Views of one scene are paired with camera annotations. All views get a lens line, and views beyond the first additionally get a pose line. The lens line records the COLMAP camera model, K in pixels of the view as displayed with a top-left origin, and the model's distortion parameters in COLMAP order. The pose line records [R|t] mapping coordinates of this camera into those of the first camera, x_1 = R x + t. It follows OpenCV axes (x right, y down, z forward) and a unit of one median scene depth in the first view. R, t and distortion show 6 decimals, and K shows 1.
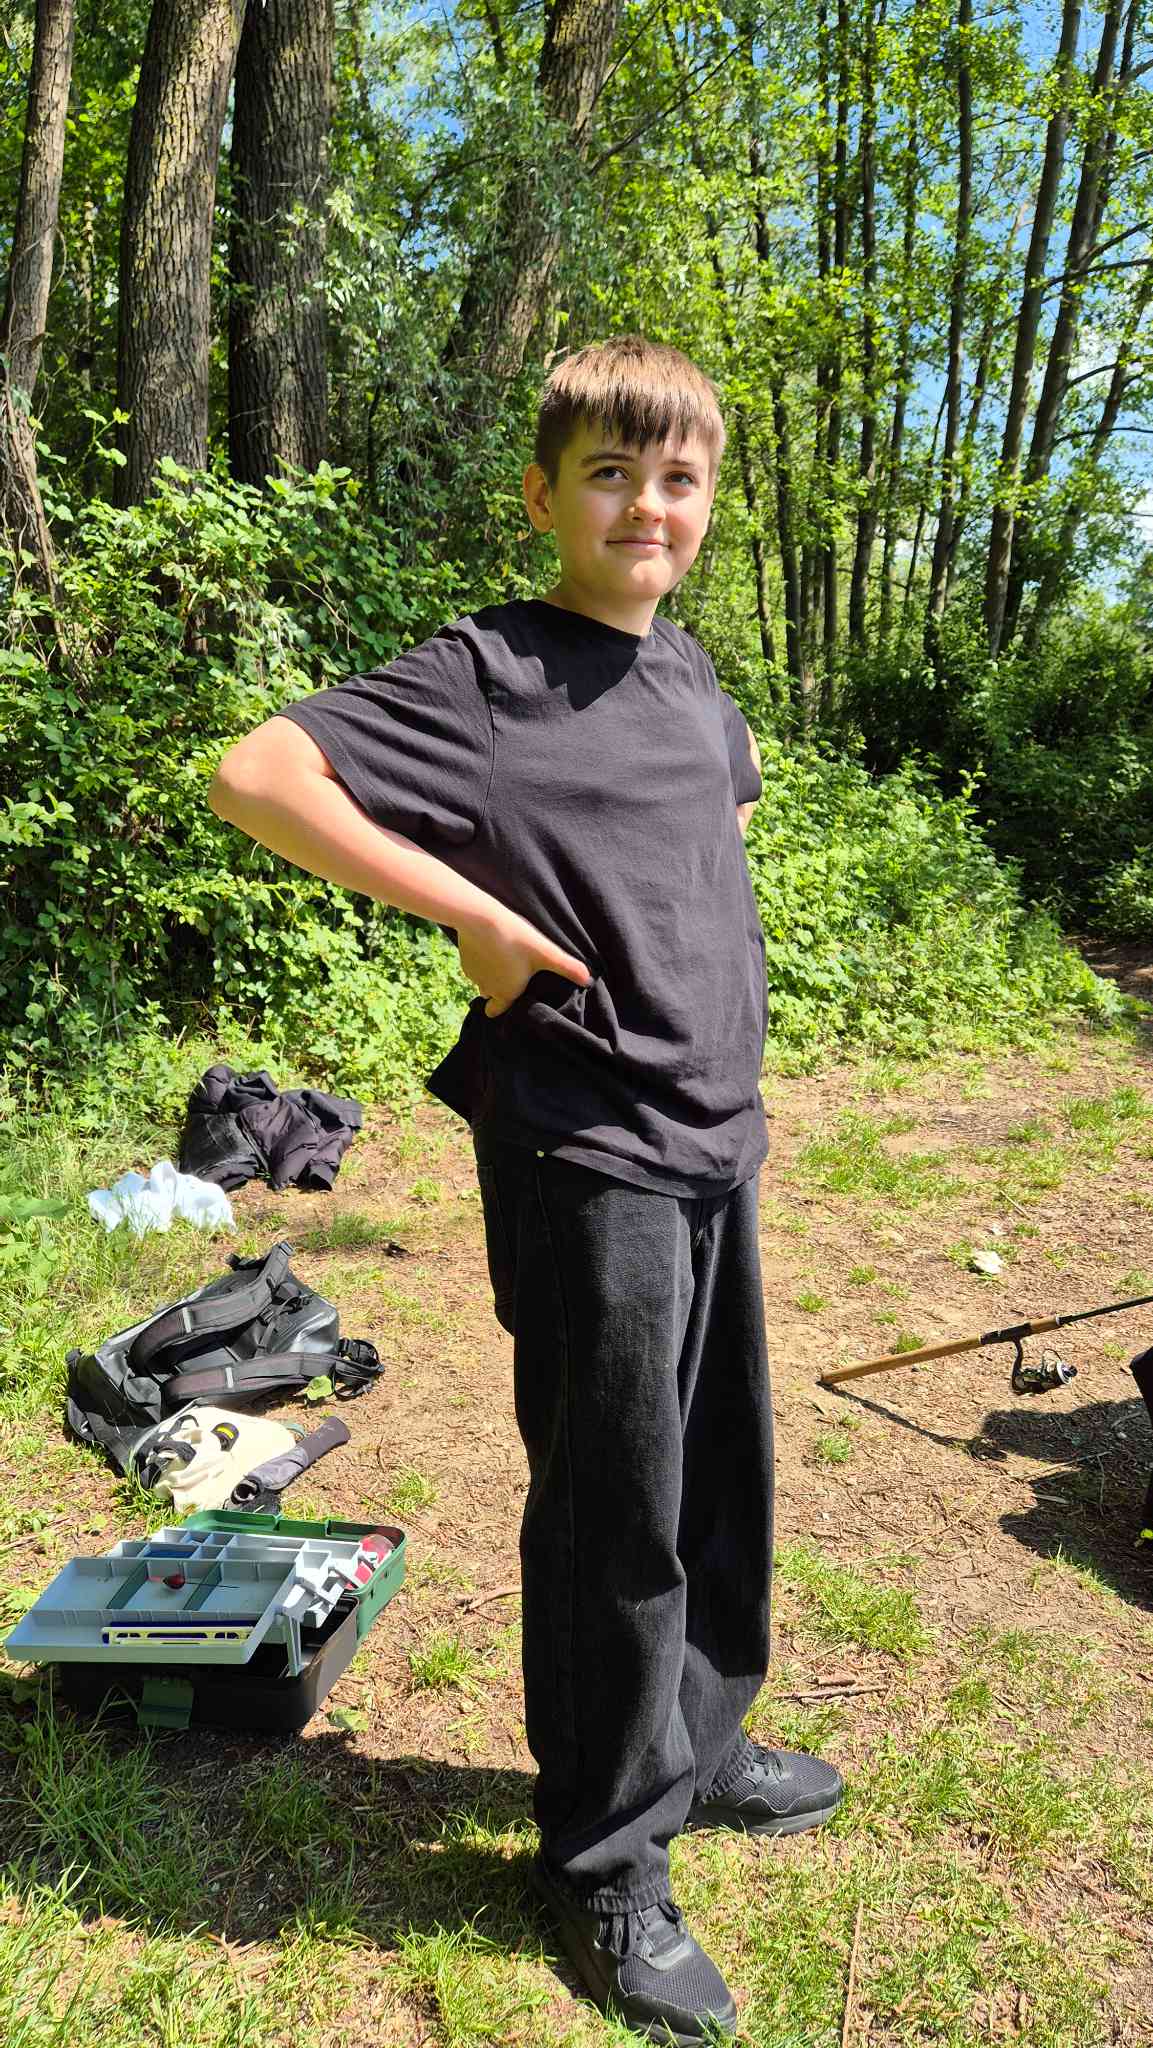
lens RADIAL K [[1326.0, 0, 569.9], [0, 1326.0, 1019.9], [0, 0, 1]] dist [0.080878, -0.067785]
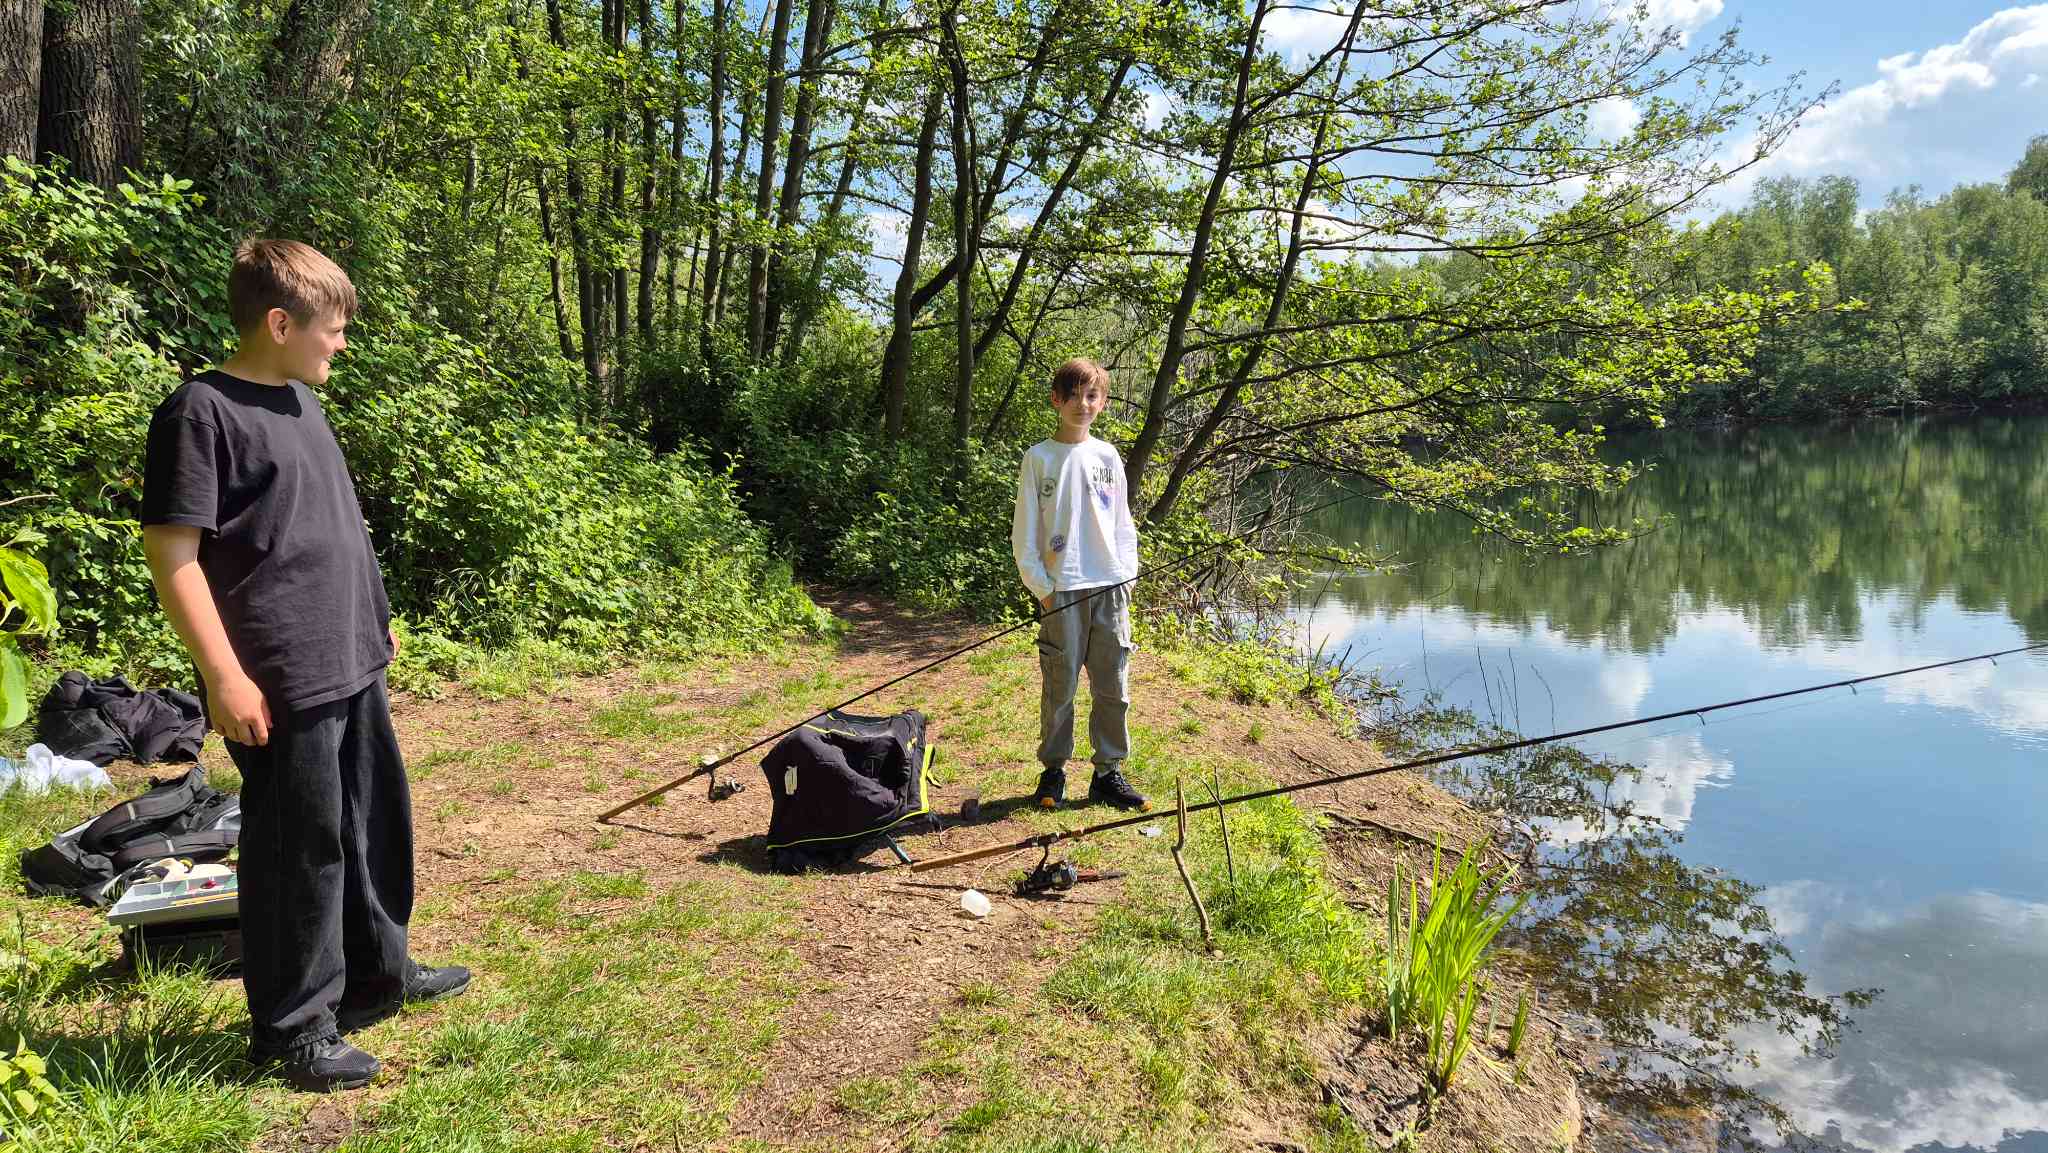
lens RADIAL K [[1326.0, 0, 992.4], [0, 1326.0, 582.2], [0, 0, 1]] dist [0.080878, -0.067785]
pose [[0.899399, -0.000600, 0.437127, -0.043360], [0.037831, 0.996354, -0.076469, 0.058723], [-0.435488, 0.085313, 0.896143, -0.323805]]
